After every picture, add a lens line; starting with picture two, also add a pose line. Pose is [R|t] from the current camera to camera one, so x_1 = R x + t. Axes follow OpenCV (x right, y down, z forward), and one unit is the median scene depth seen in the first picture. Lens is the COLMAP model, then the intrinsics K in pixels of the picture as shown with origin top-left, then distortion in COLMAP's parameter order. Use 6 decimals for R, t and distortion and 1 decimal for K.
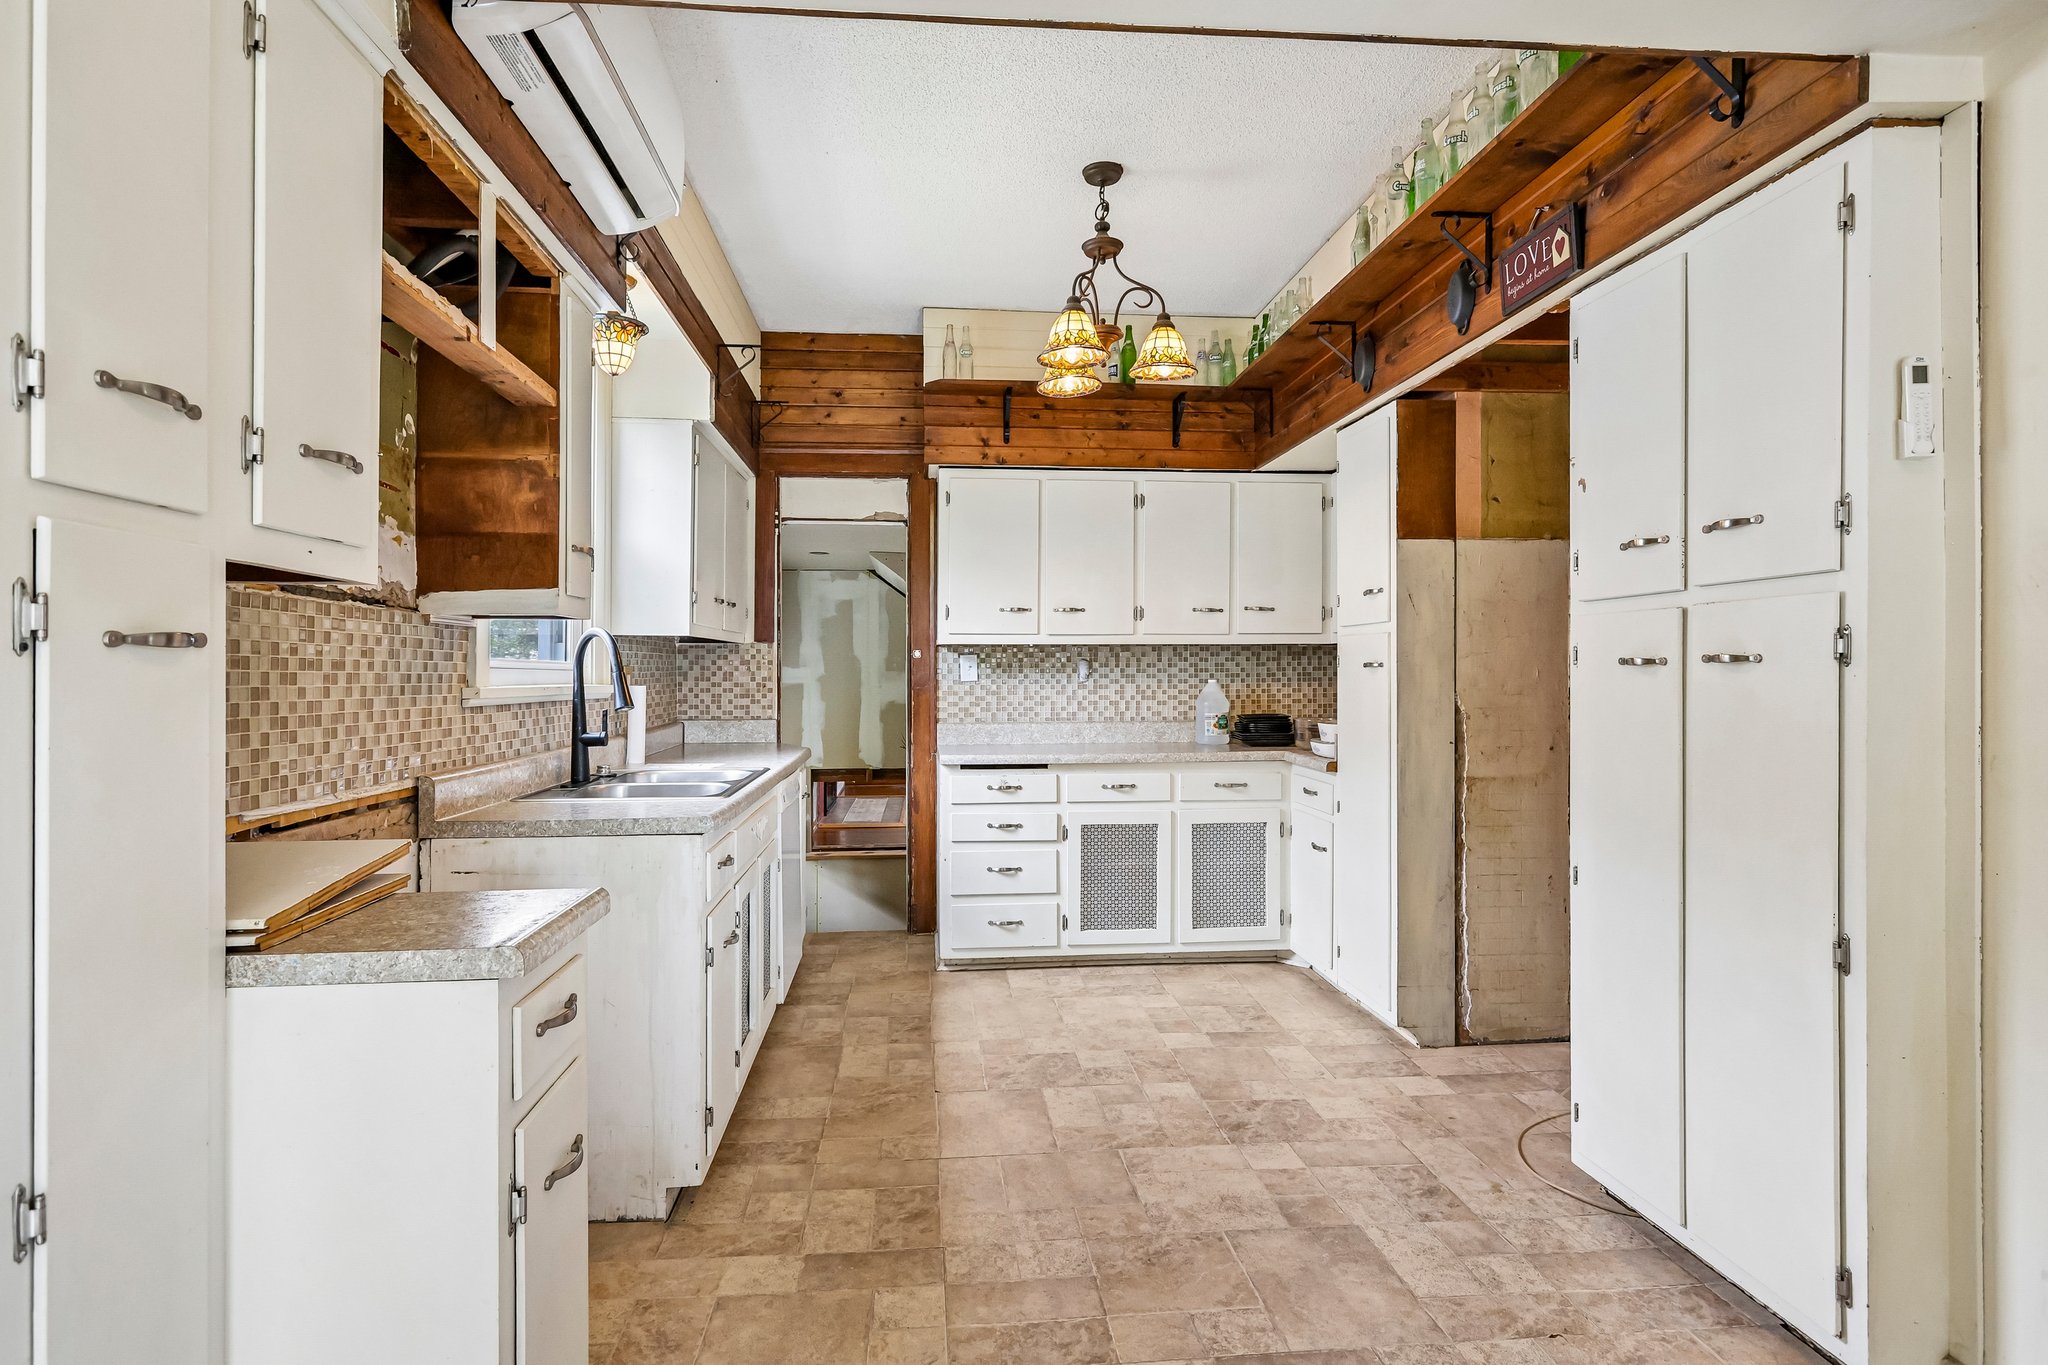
lens RADIAL K [[1049.5, 0, 1024.0], [0, 1049.5, 682.5], [0, 0, 1]] dist [-0.011527, 0.000217]
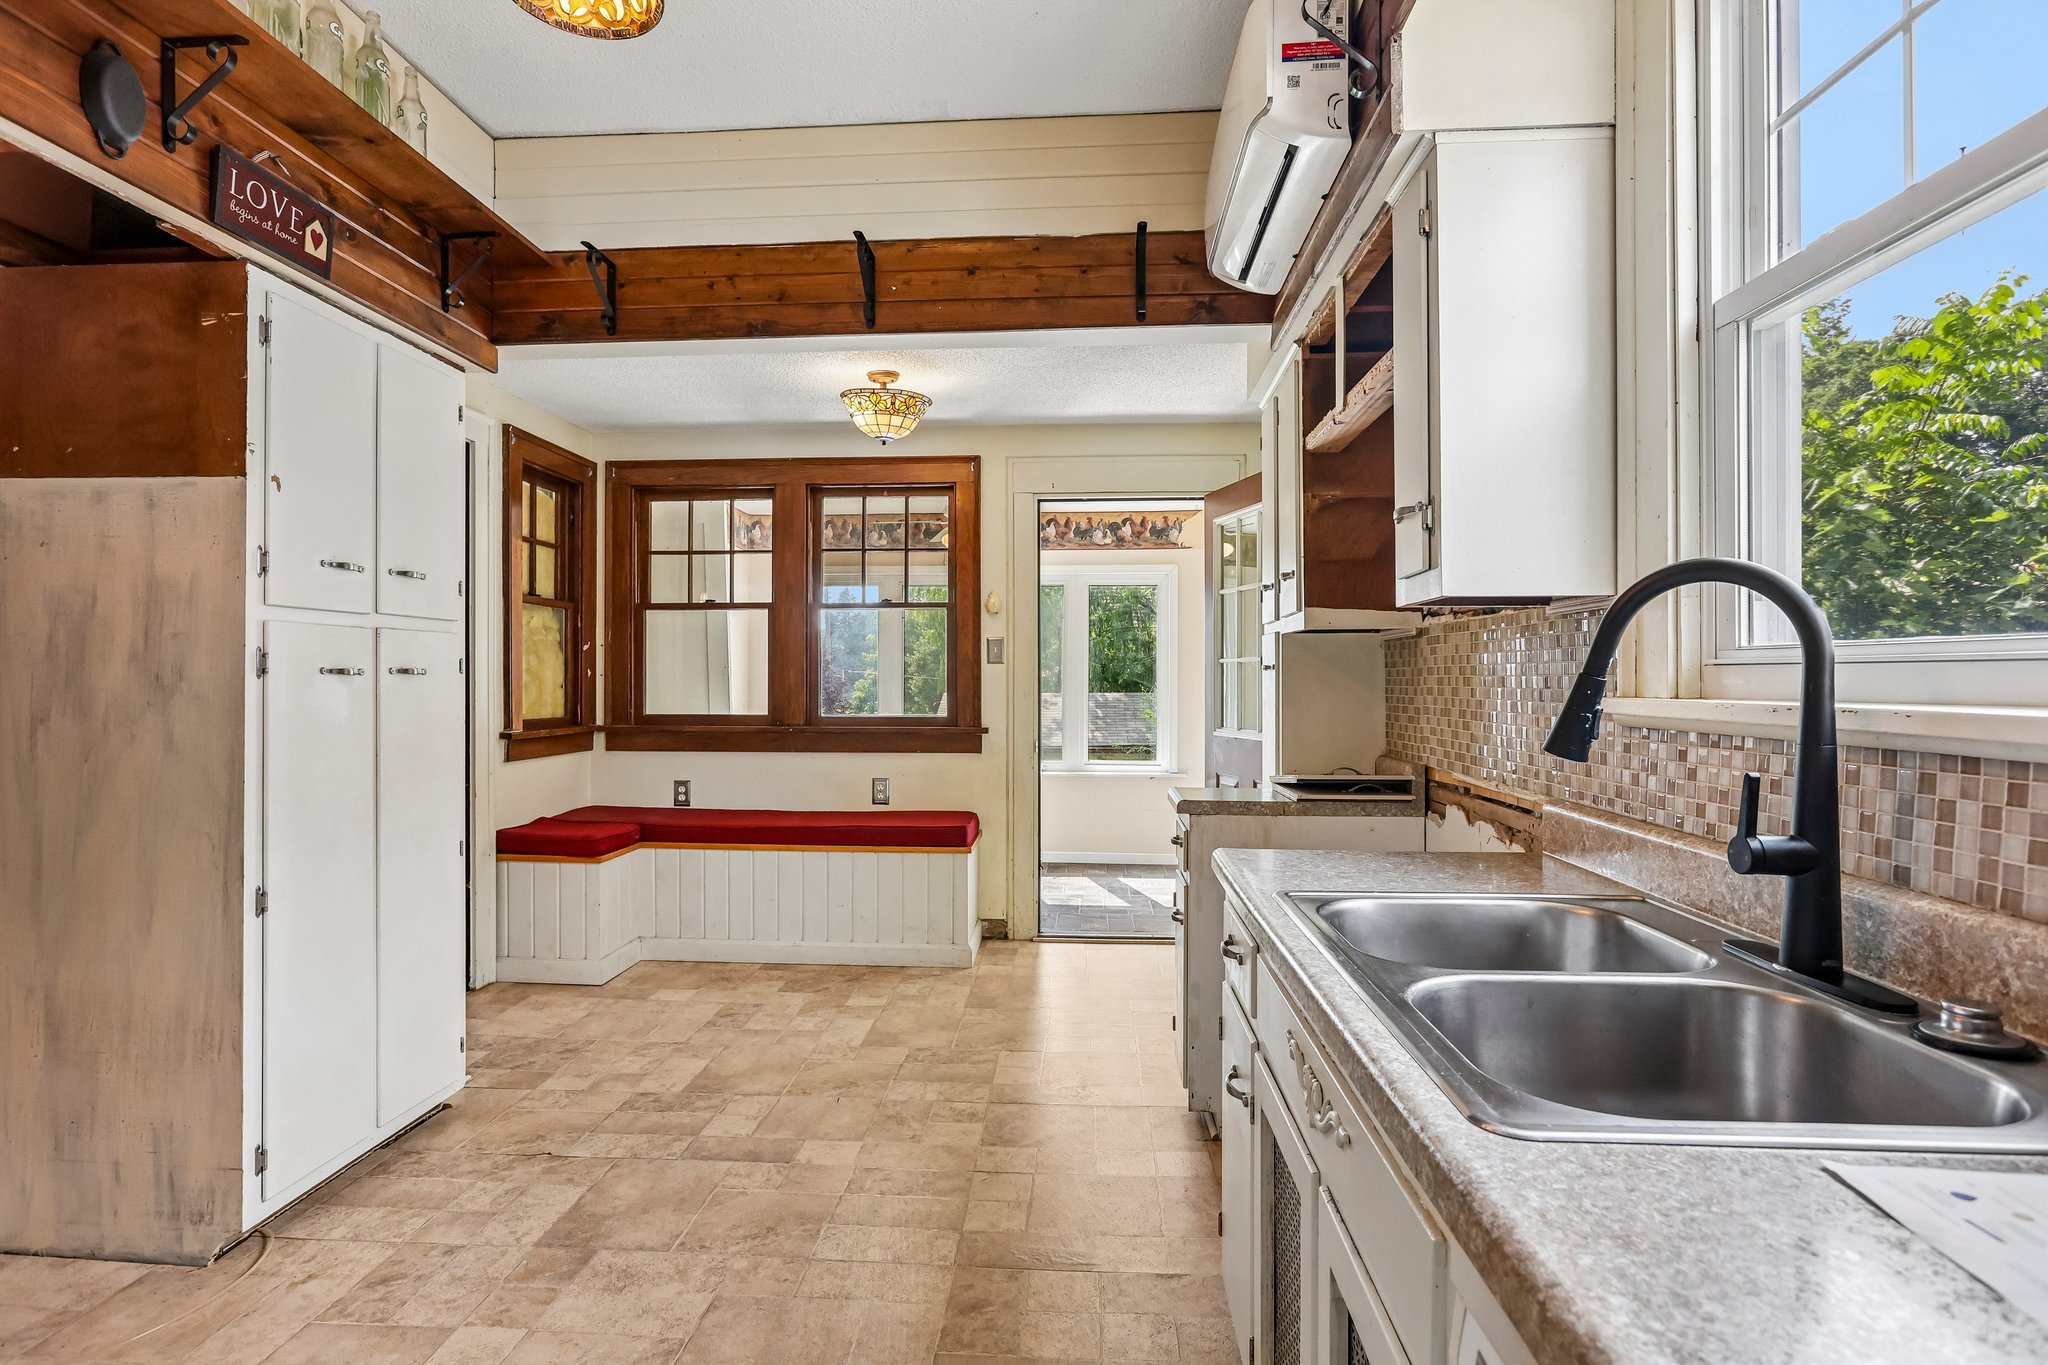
lens RADIAL K [[1015.1, 0, 1012.6], [0, 1015.1, 676.4], [0, 0, 1]] dist [-0.005568, -0.000047]
pose [[-0.985455, 0.004672, 0.169871, -0.185401], [0.004655, 0.999989, -0.000499, -0.006639], [-0.169872, 0.000299, -0.985466, 1.206230]]
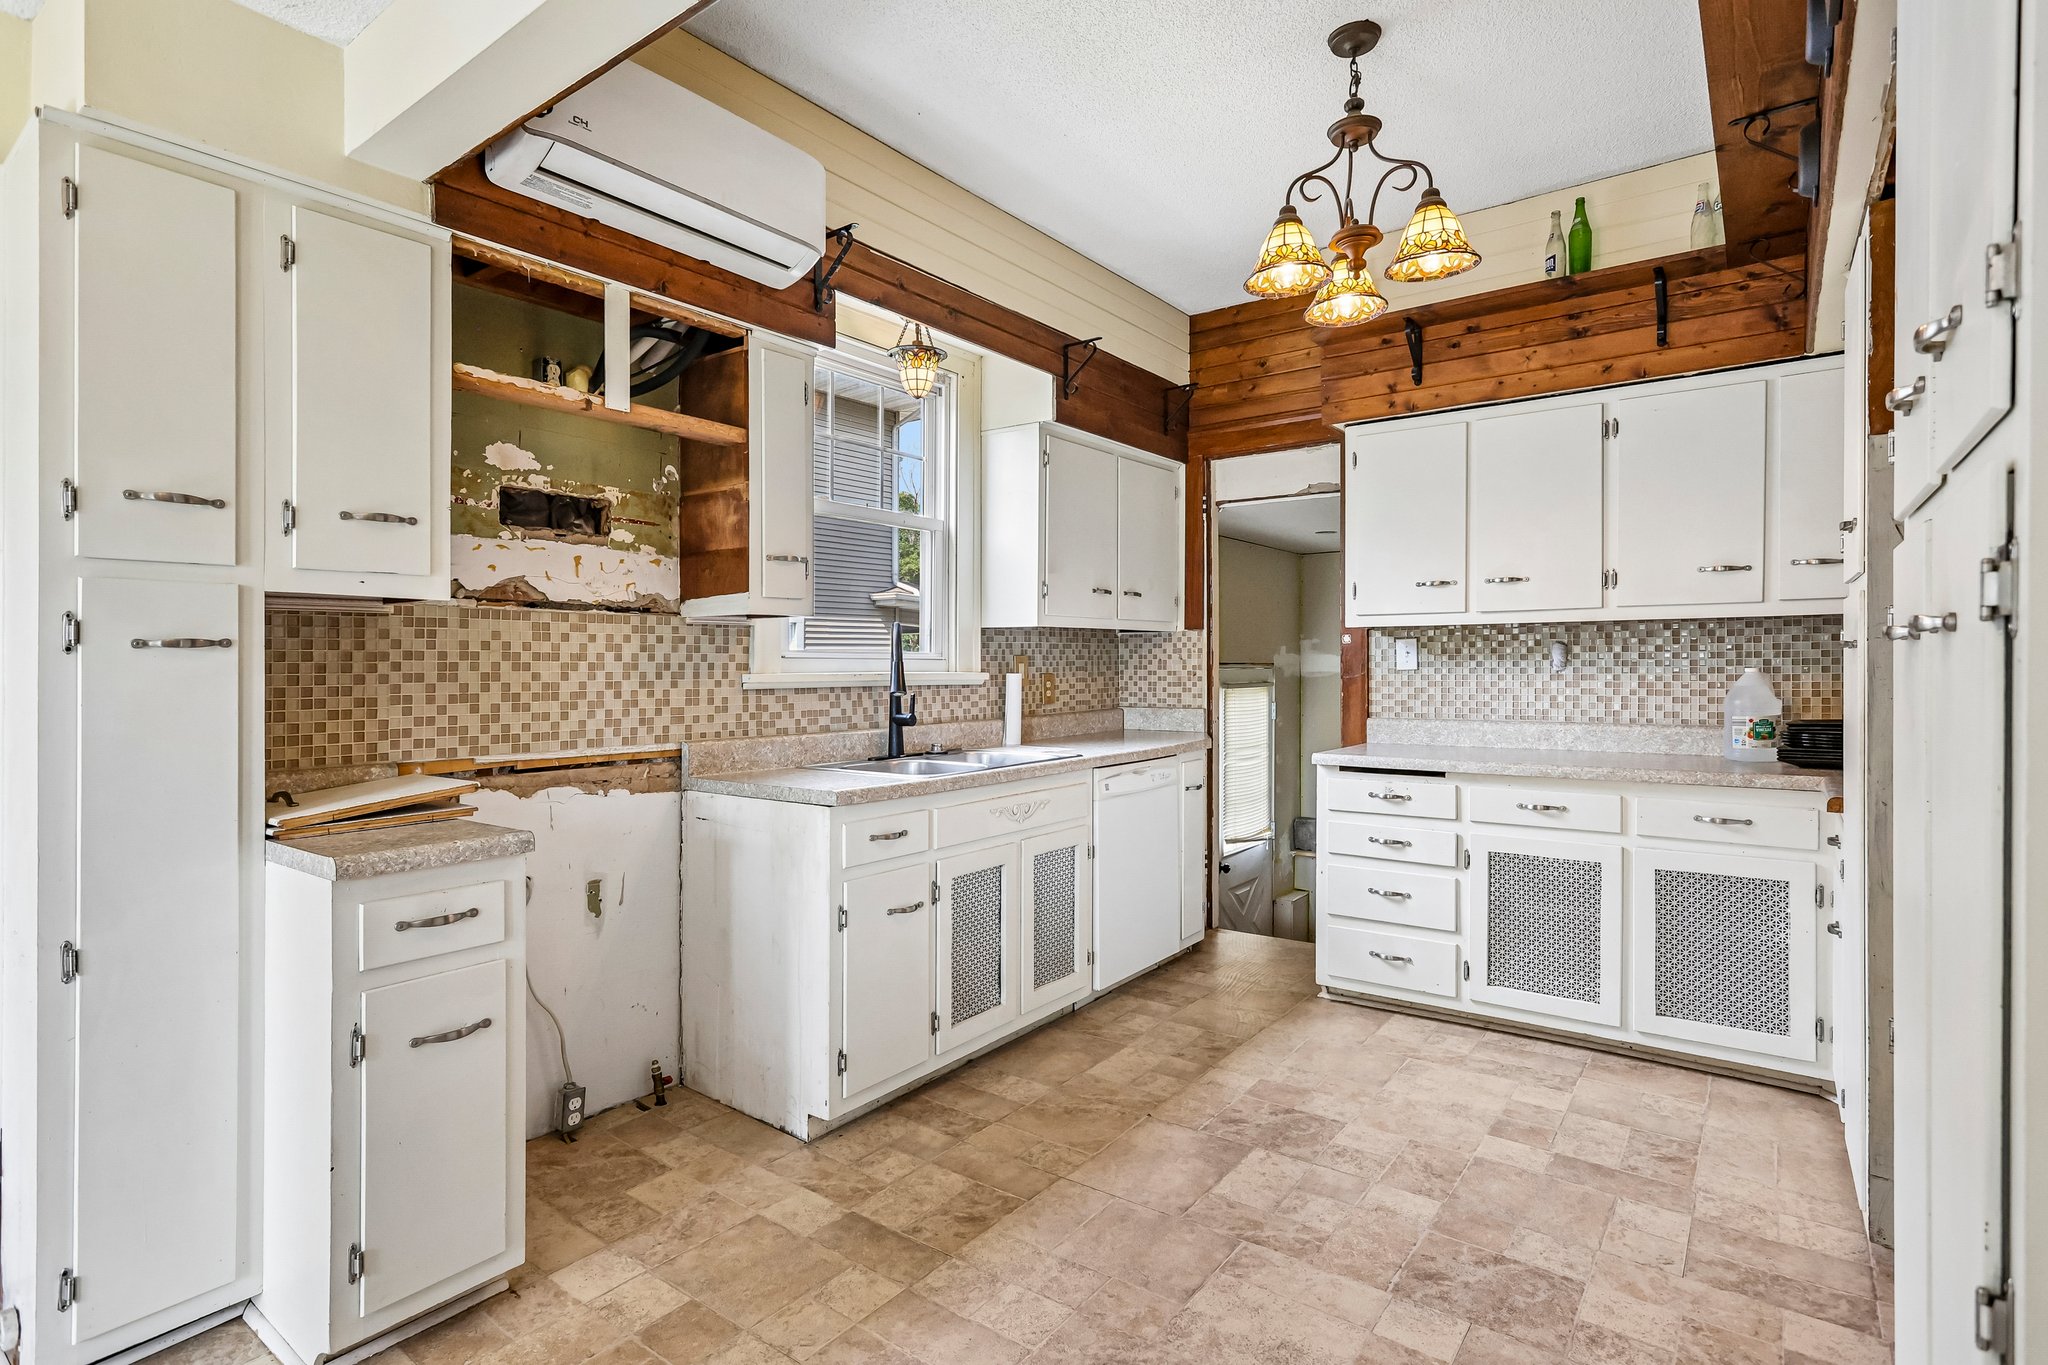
lens RADIAL K [[1034.6, 0, 971.0], [0, 1034.6, 671.8], [0, 0, 1]] dist [-0.010494, 0.000290]
pose [[0.725446, 0.002986, -0.688272, 0.369386], [-0.002404, 0.999995, 0.001805, -0.000322], [0.688274, 0.000346, 0.725450, 0.202284]]
